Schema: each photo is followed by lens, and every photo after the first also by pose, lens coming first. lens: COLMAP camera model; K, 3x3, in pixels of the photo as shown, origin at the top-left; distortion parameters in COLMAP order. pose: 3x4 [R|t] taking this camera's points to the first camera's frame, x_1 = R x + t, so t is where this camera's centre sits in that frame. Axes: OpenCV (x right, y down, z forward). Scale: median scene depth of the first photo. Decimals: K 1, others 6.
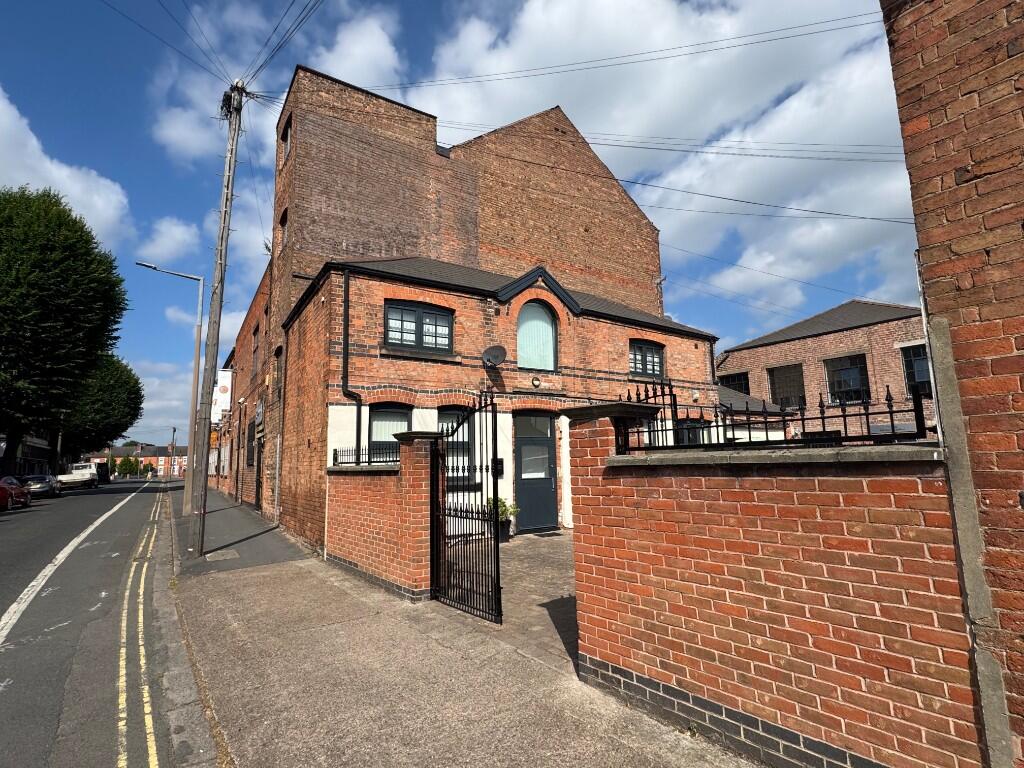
lens RADIAL K [[497.3, 0, 508.2], [0, 497.3, 384.2], [0, 0, 1]] dist [-0.000044, -0.000009]
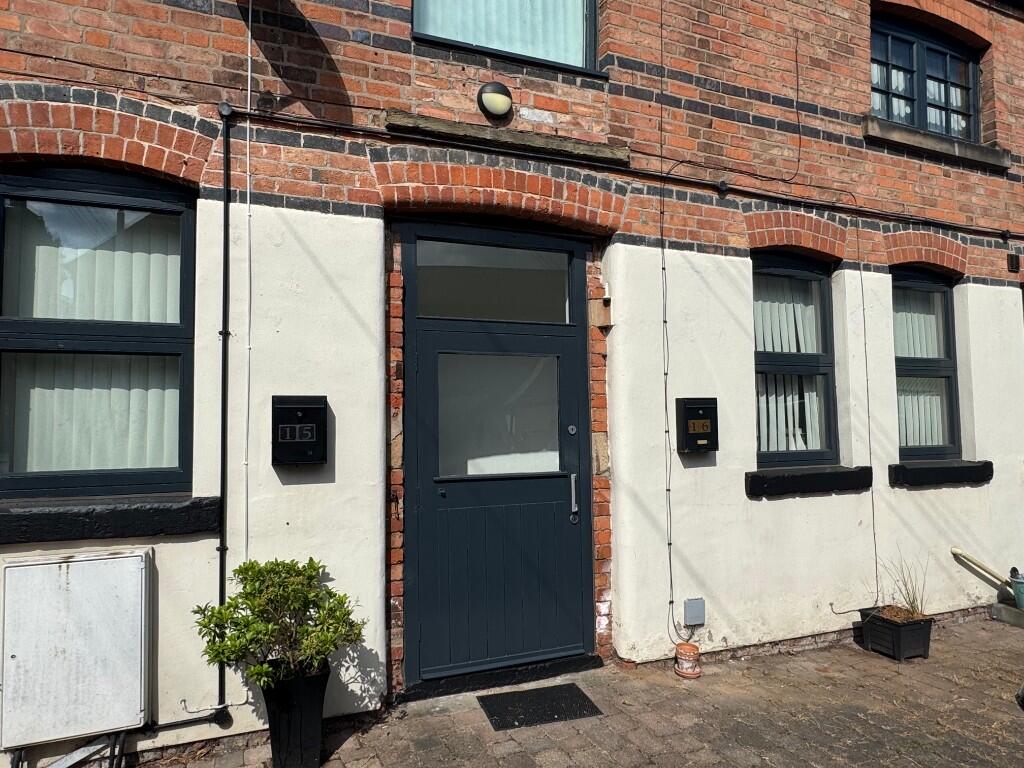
lens RADIAL K [[663.6, 0, 514.0], [0, 663.6, 387.5], [0, 0, 1]] dist [-0.000782, 0.002056]
pose [[0.983381, -0.008680, -0.181346, 0.123155], [0.025133, 0.995747, 0.088631, 0.109098], [0.179805, -0.091716, 0.979417, 0.648491]]
